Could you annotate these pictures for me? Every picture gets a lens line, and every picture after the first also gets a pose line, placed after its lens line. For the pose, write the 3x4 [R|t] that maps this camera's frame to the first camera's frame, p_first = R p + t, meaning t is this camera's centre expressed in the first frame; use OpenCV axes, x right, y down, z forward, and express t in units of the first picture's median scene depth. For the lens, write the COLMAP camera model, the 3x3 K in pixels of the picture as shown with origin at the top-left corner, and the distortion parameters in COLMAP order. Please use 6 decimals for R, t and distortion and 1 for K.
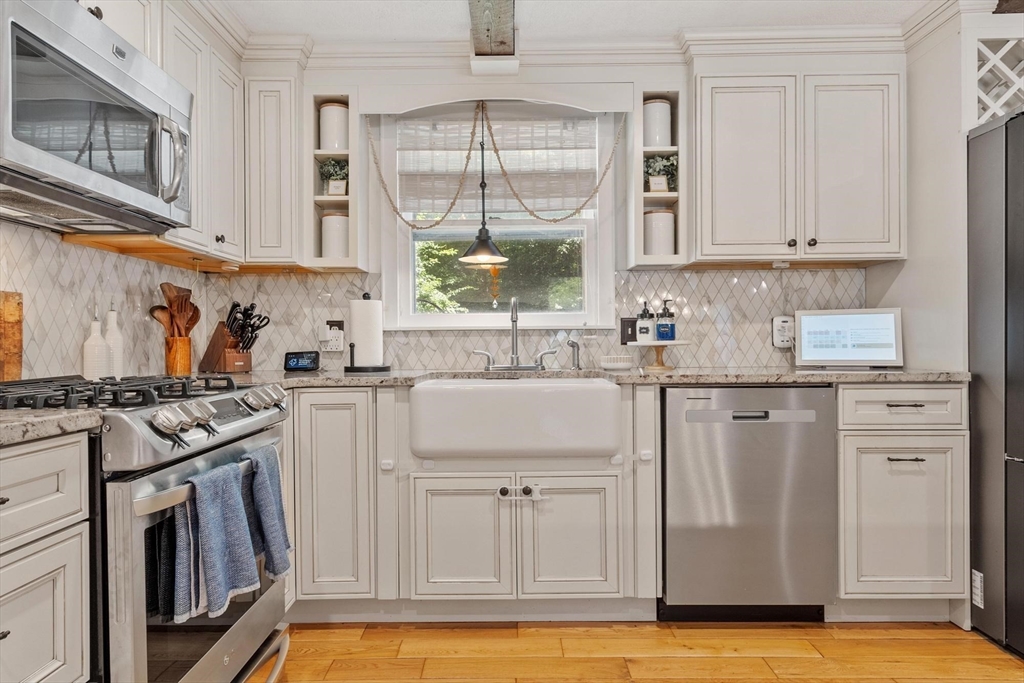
lens RADIAL K [[619.0, 0, 507.9], [0, 619.0, 344.2], [0, 0, 1]] dist [0.015473, -0.004287]
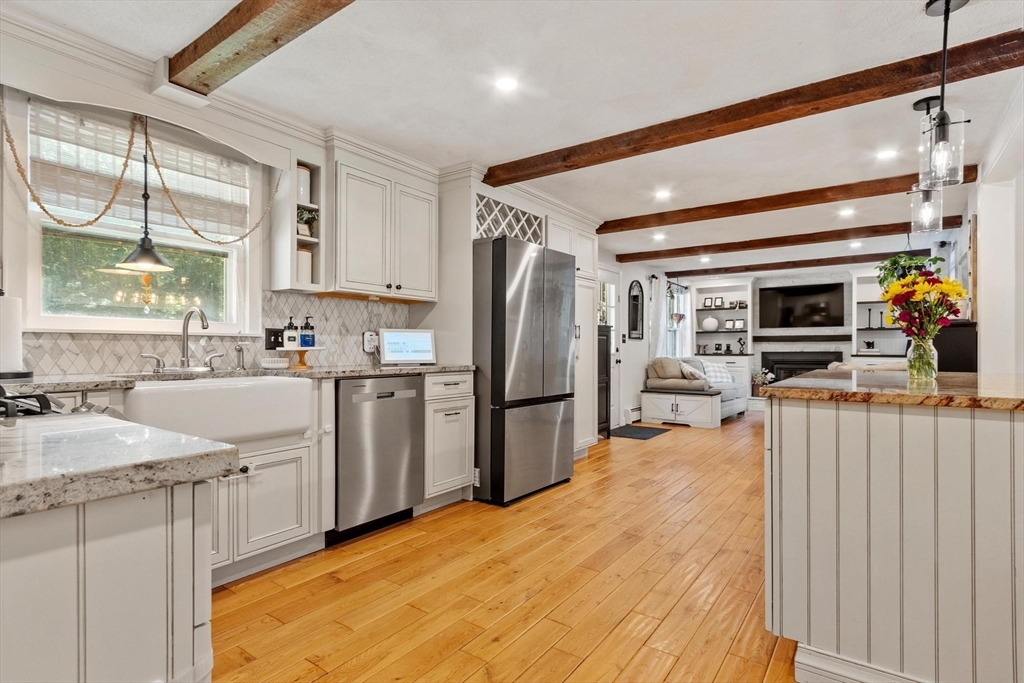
lens RADIAL K [[509.8, 0, 506.0], [0, 509.8, 348.6], [0, 0, 1]] dist [0.003481, 0.001038]
pose [[0.588380, 0.009101, 0.808533, -0.399123], [-0.005318, 0.999959, -0.007385, 0.003961], [-0.808567, 0.000045, 0.588404, -0.001584]]
